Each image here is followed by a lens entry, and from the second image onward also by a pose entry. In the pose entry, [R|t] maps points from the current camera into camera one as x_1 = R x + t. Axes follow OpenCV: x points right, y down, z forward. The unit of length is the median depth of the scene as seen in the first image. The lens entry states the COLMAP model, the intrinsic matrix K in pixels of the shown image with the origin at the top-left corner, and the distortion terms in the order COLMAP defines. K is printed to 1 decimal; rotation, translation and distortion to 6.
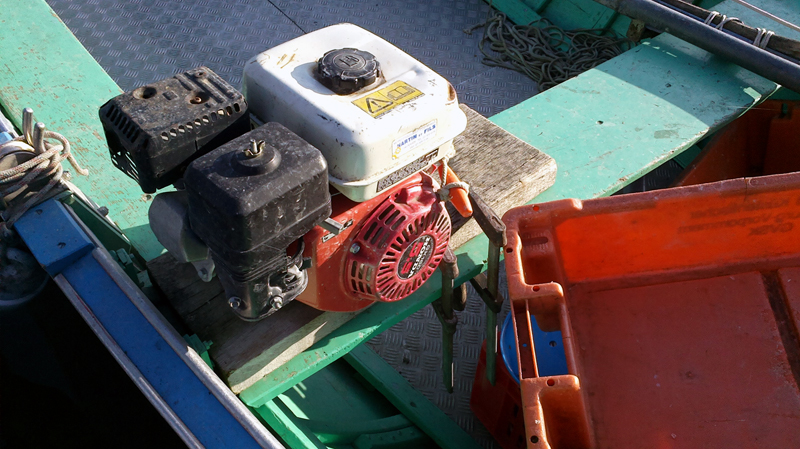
lens RADIAL K [[712.6, 0, 398.4], [0, 712.6, 224.7], [0, 0, 1]] dist [-0.000523, -0.022564]
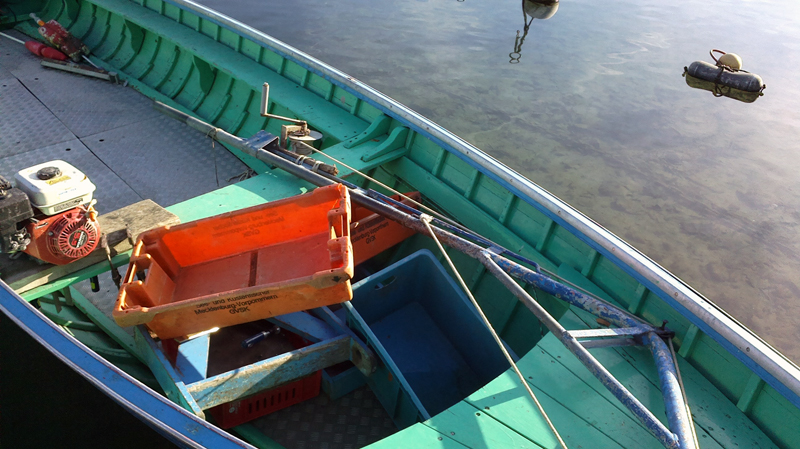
lens RADIAL K [[712.6, 0, 391.6], [0, 712.6, 231.0], [0, 0, 1]] dist [-0.000523, -0.022564]
pose [[0.997651, -0.066455, 0.016629, 1.253776], [0.068503, 0.966413, -0.247698, 0.823320], [0.000390, 0.248255, 0.968695, -1.753678]]
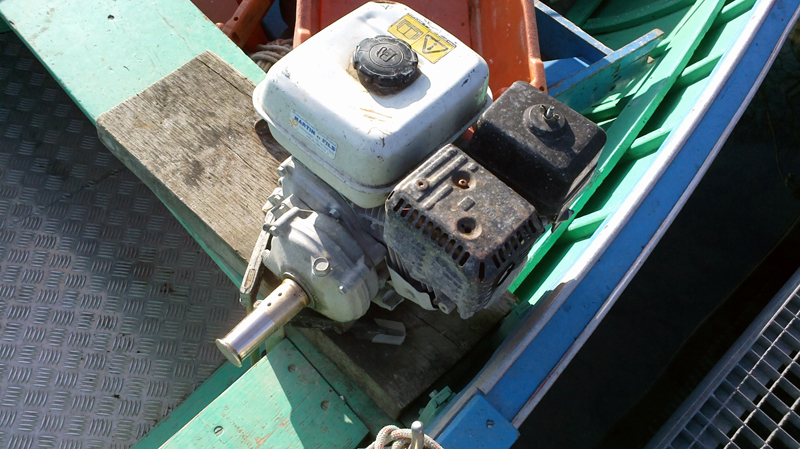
lens RADIAL K [[712.6, 0, 400.7], [0, 712.6, 220.0], [0, 0, 1]] dist [-0.000523, -0.022564]
pose [[-0.087741, -0.863915, 0.495935, -0.713888], [0.605766, 0.348950, 0.715040, -0.799175], [-0.790790, 0.363159, 0.492713, 0.577001]]
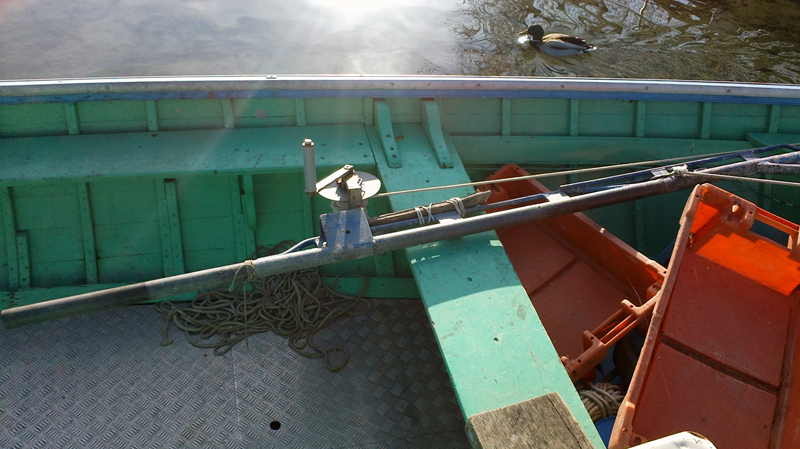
lens RADIAL K [[712.6, 0, 398.3], [0, 712.6, 224.8], [0, 0, 1]] dist [-0.000523, -0.022564]
pose [[0.406953, -0.621059, 0.669832, -0.887369], [0.626046, 0.723622, 0.290581, -1.308023], [-0.665173, 0.301093, 0.683291, 0.269389]]
